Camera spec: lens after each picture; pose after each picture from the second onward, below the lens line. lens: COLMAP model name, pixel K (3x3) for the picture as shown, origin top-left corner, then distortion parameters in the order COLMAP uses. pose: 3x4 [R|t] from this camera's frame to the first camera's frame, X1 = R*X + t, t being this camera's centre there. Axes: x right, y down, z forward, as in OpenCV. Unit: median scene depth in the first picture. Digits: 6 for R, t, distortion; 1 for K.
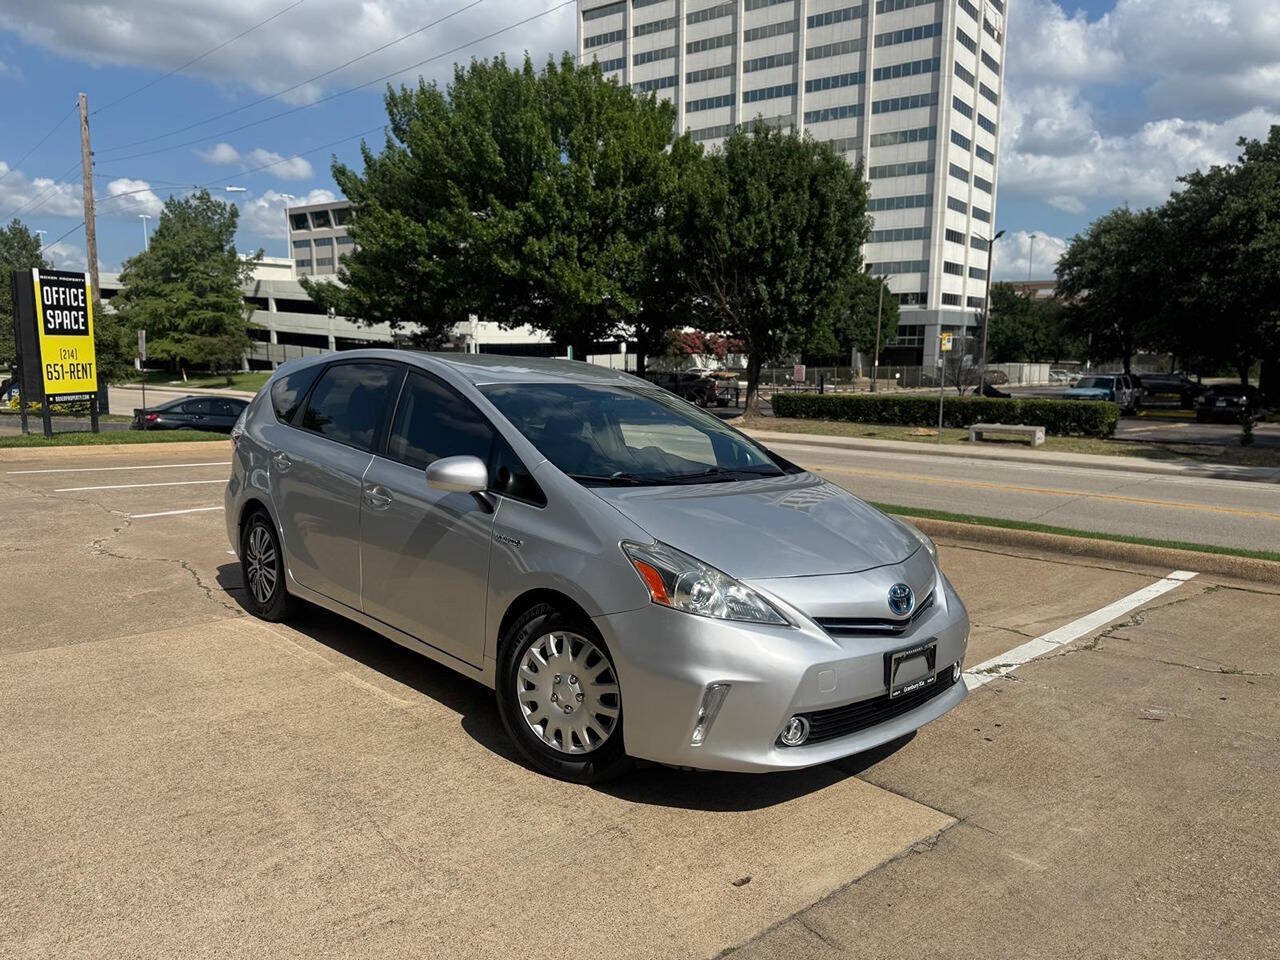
lens RADIAL K [[887.4, 0, 632.9], [0, 887.4, 489.1], [0, 0, 1]] dist [0.058663, -0.065145]
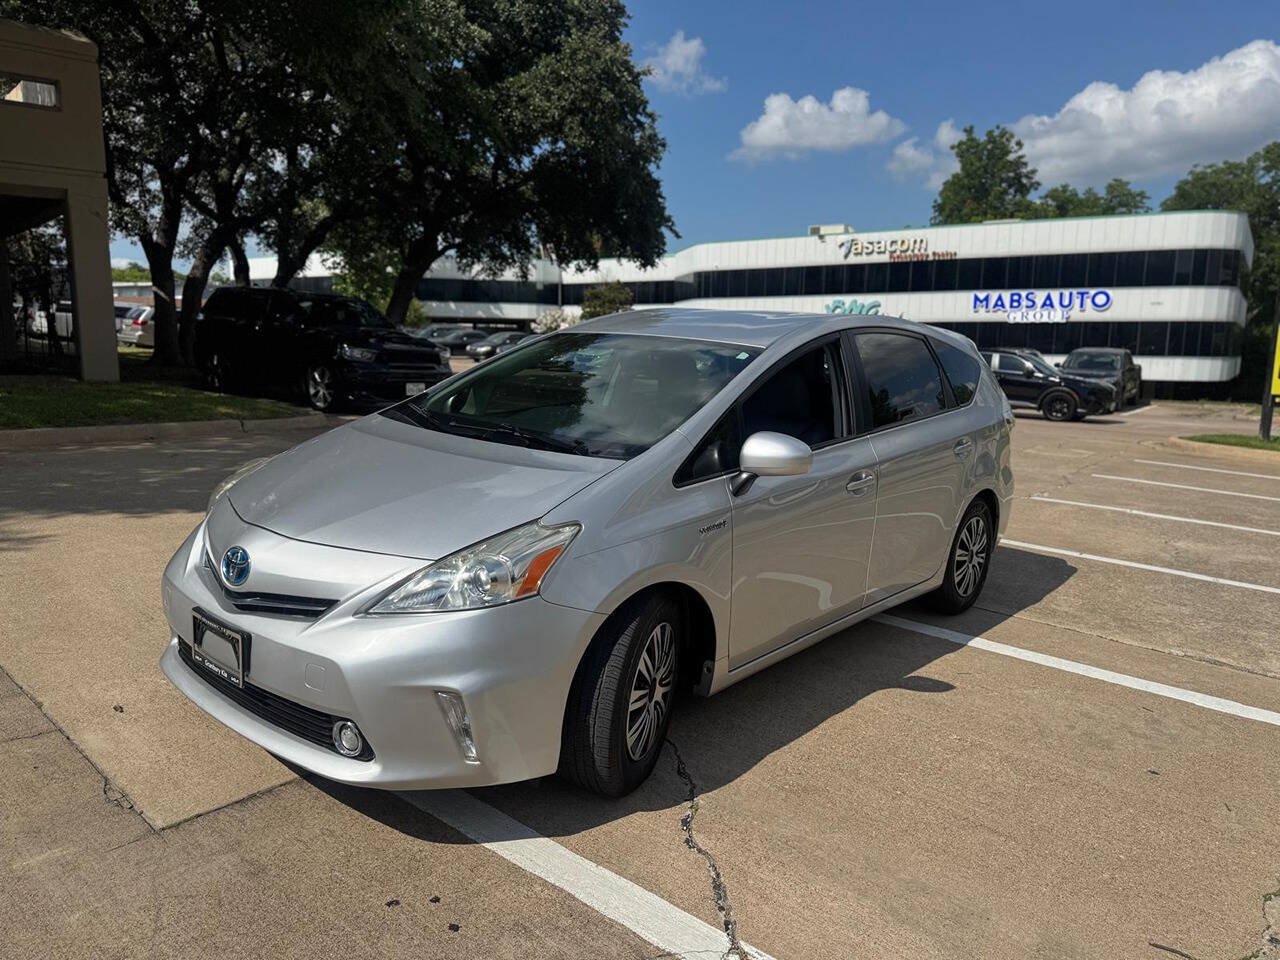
lens RADIAL K [[898.1, 0, 646.4], [0, 898.1, 503.8], [0, 0, 1]] dist [-0.002172, -0.015812]
pose [[0.122458, 0.165345, -0.978604, 0.078930], [-0.165362, 0.975641, 0.144152, -0.007578], [0.978601, 0.144171, 0.146817, 0.086166]]
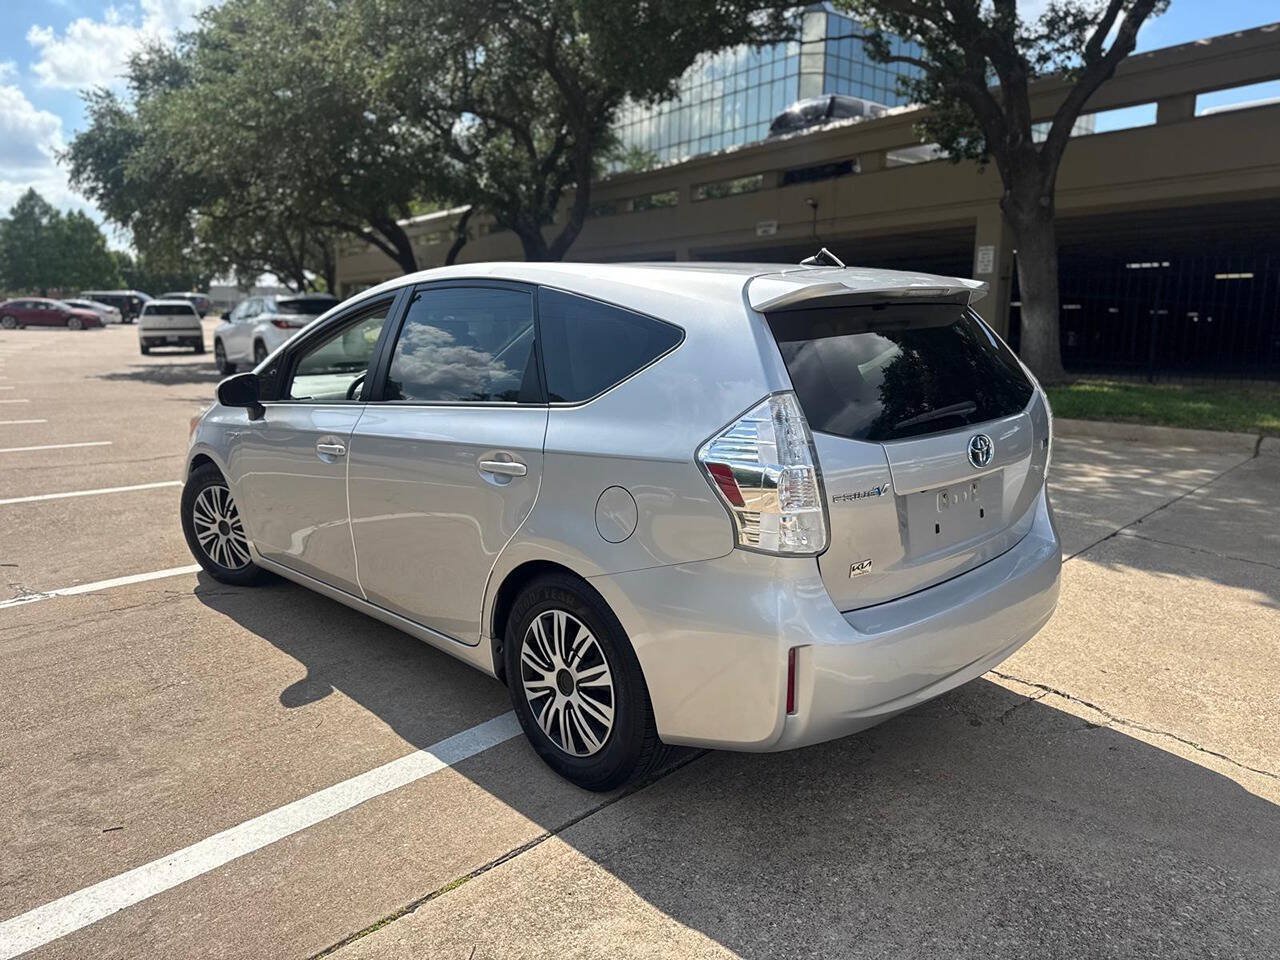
lens RADIAL K [[900.3, 0, 658.5], [0, 900.3, 479.3], [0, 0, 1]] dist [0.060721, -0.065965]
pose [[-0.999464, -0.019831, -0.026046, -0.022915], [-0.026743, 0.953495, 0.300219, -0.022546], [0.018881, 0.300755, -0.953515, 0.191290]]
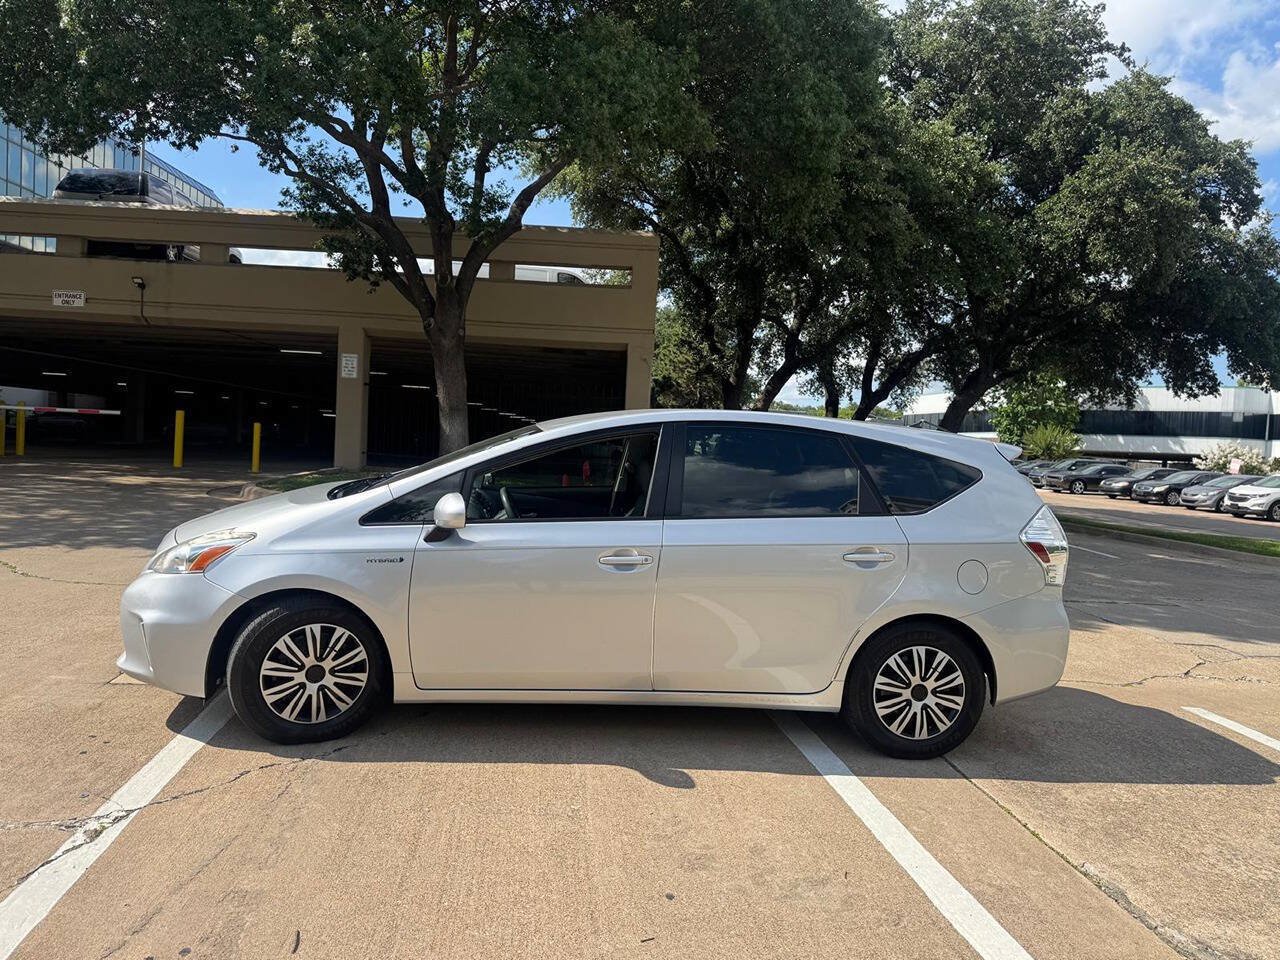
lens RADIAL K [[903.9, 0, 632.7], [0, 903.9, 481.7], [0, 0, 1]] dist [0.006379, -0.008876]
pose [[-0.590900, -0.015374, -0.806598, 0.071180], [-0.176804, 0.977980, 0.110883, -0.017912], [0.787132, 0.208131, -0.580607, 0.165056]]
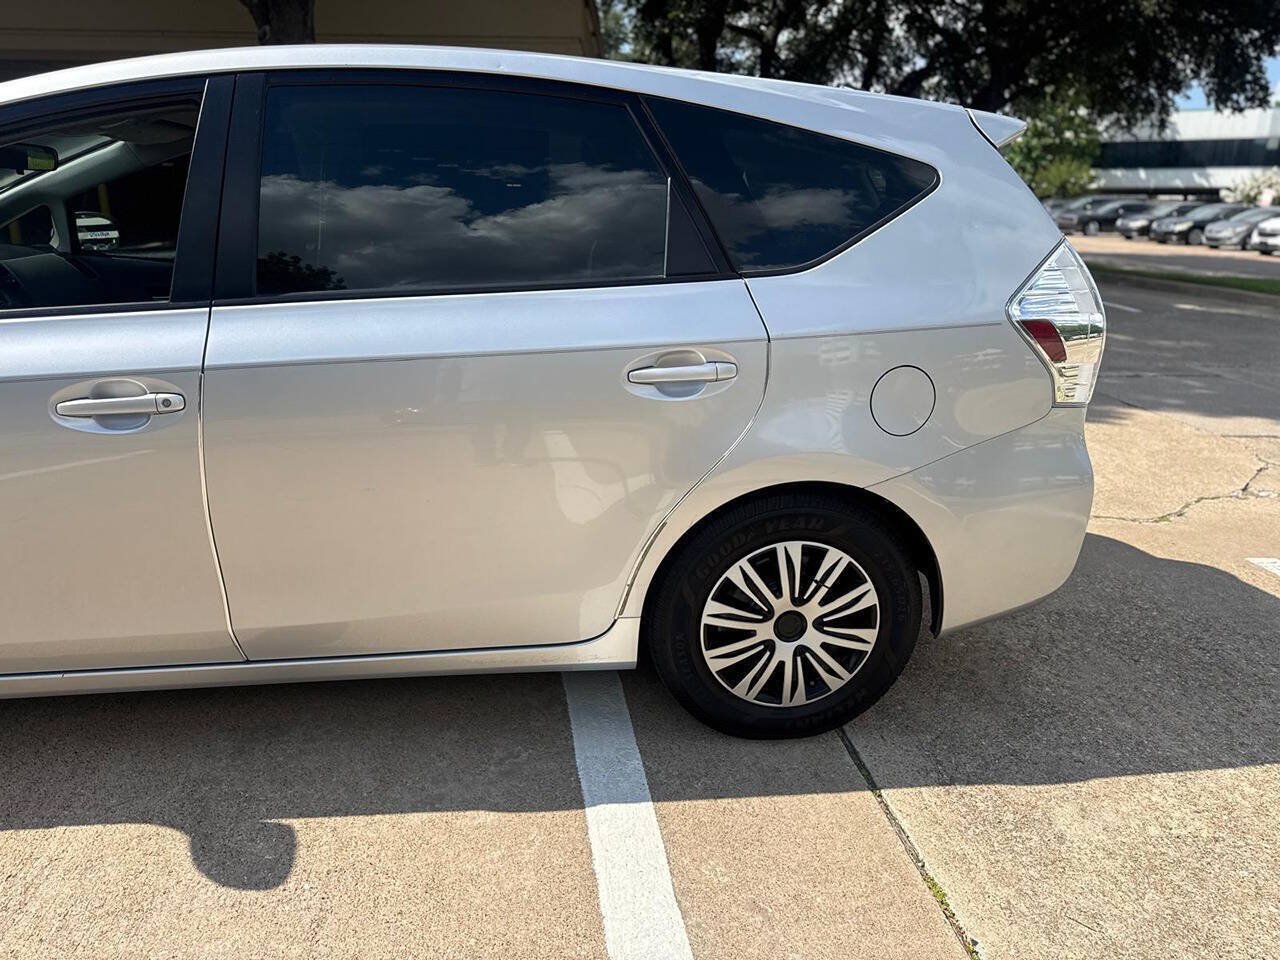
lens RADIAL K [[887.4, 0, 632.9], [0, 887.4, 489.1], [0, 0, 1]] dist [0.058663, -0.065145]
pose [[-0.588292, 0.221228, -0.777799, 0.020349], [-0.136369, 0.920933, 0.365083, -0.014643], [0.797067, 0.320843, -0.511609, 0.154379]]
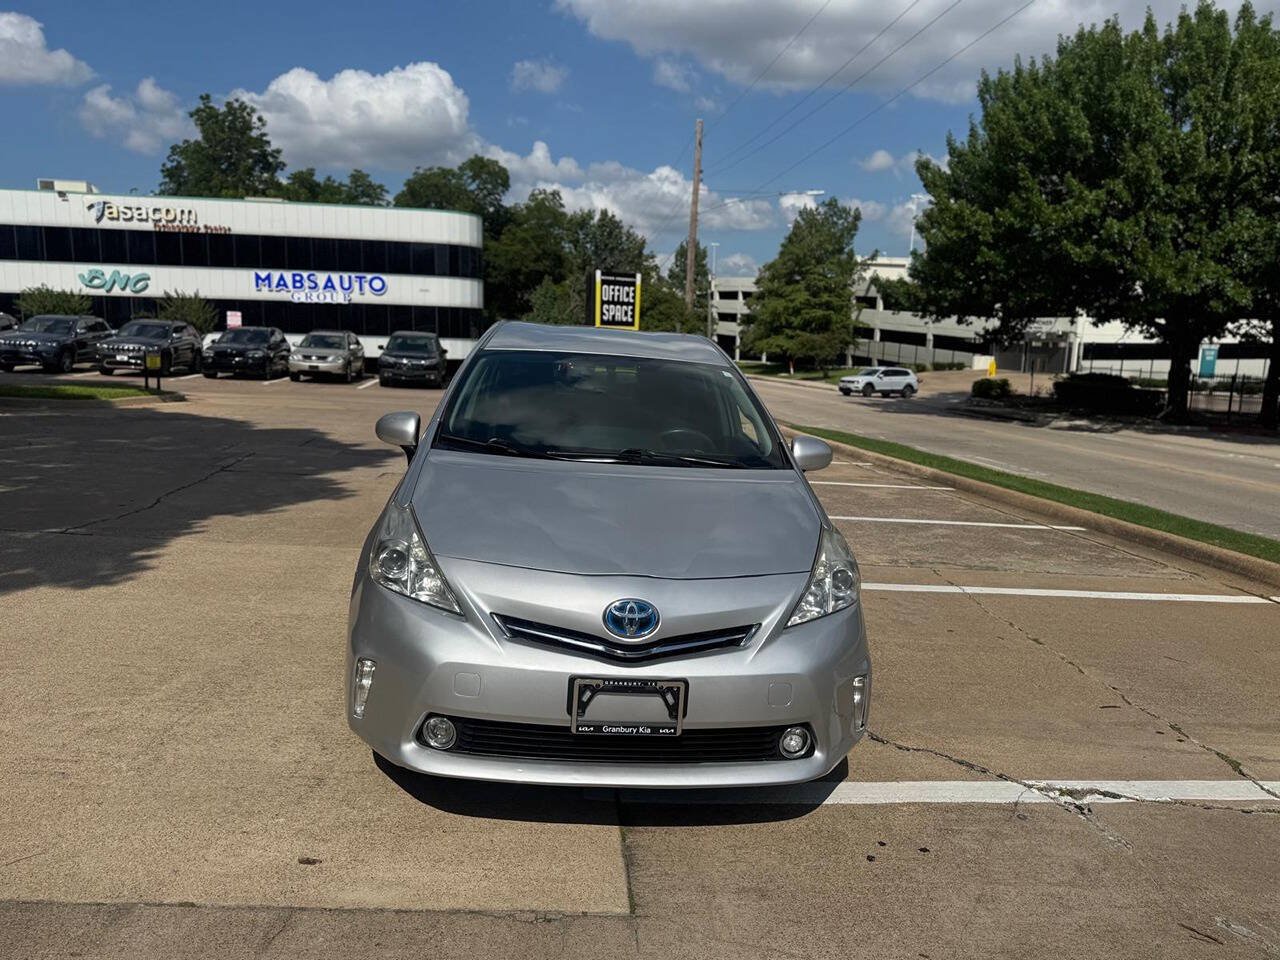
lens RADIAL K [[903.9, 0, 632.7], [0, 903.9, 481.7], [0, 0, 1]] dist [0.006379, -0.008876]
pose [[0.795269, 0.109640, -0.596260, 0.053116], [-0.114814, 0.992950, 0.029449, -0.001430], [0.595285, 0.045039, 0.802251, 0.024570]]
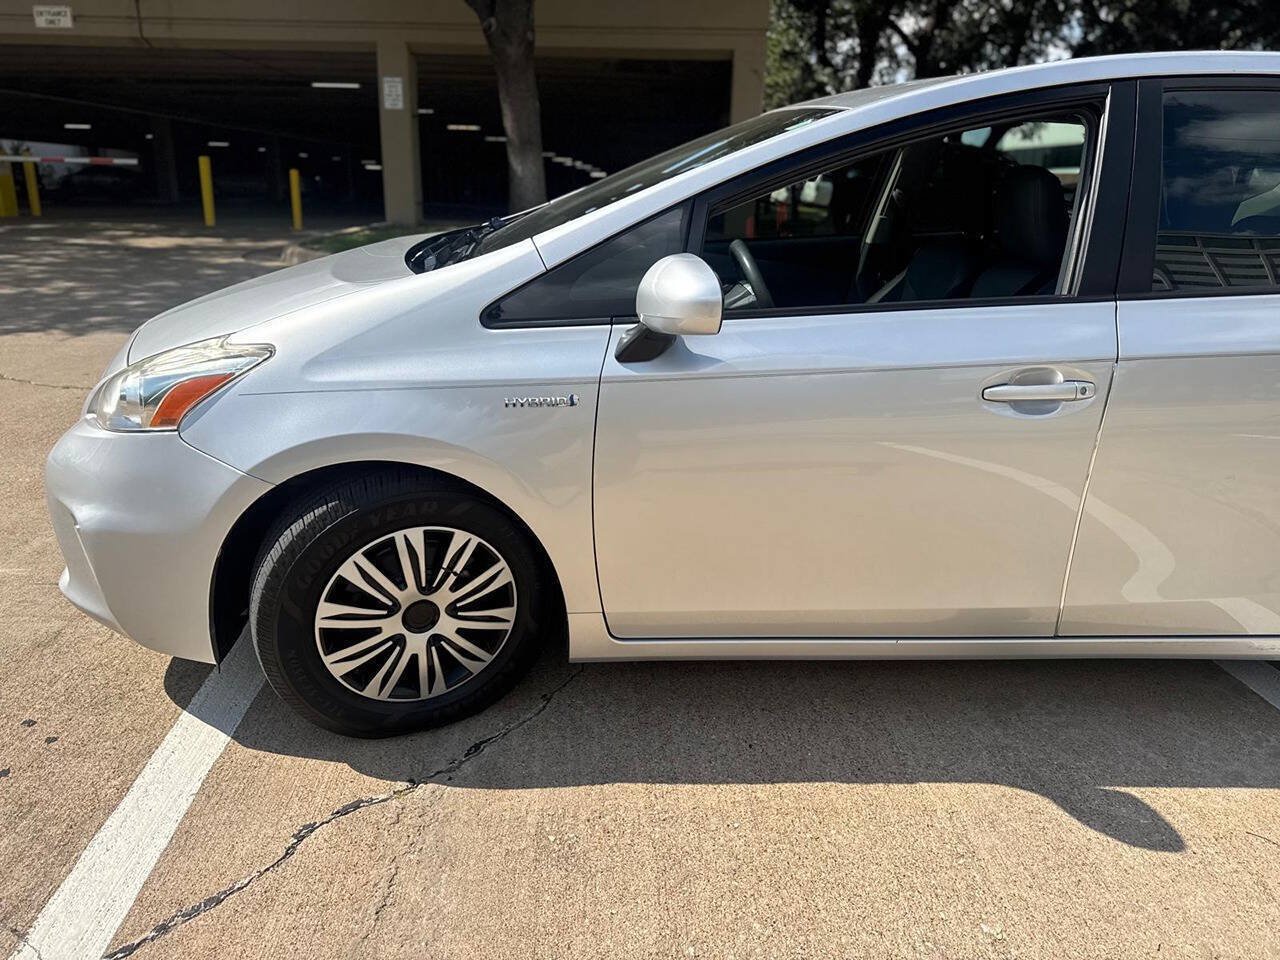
lens RADIAL K [[887.4, 0, 632.9], [0, 887.4, 489.1], [0, 0, 1]] dist [0.058663, -0.065145]
pose [[-0.636504, 0.209954, -0.742147, 0.045016], [-0.147610, 0.911288, 0.384402, -0.009758], [0.757016, 0.354222, -0.549047, 0.126483]]
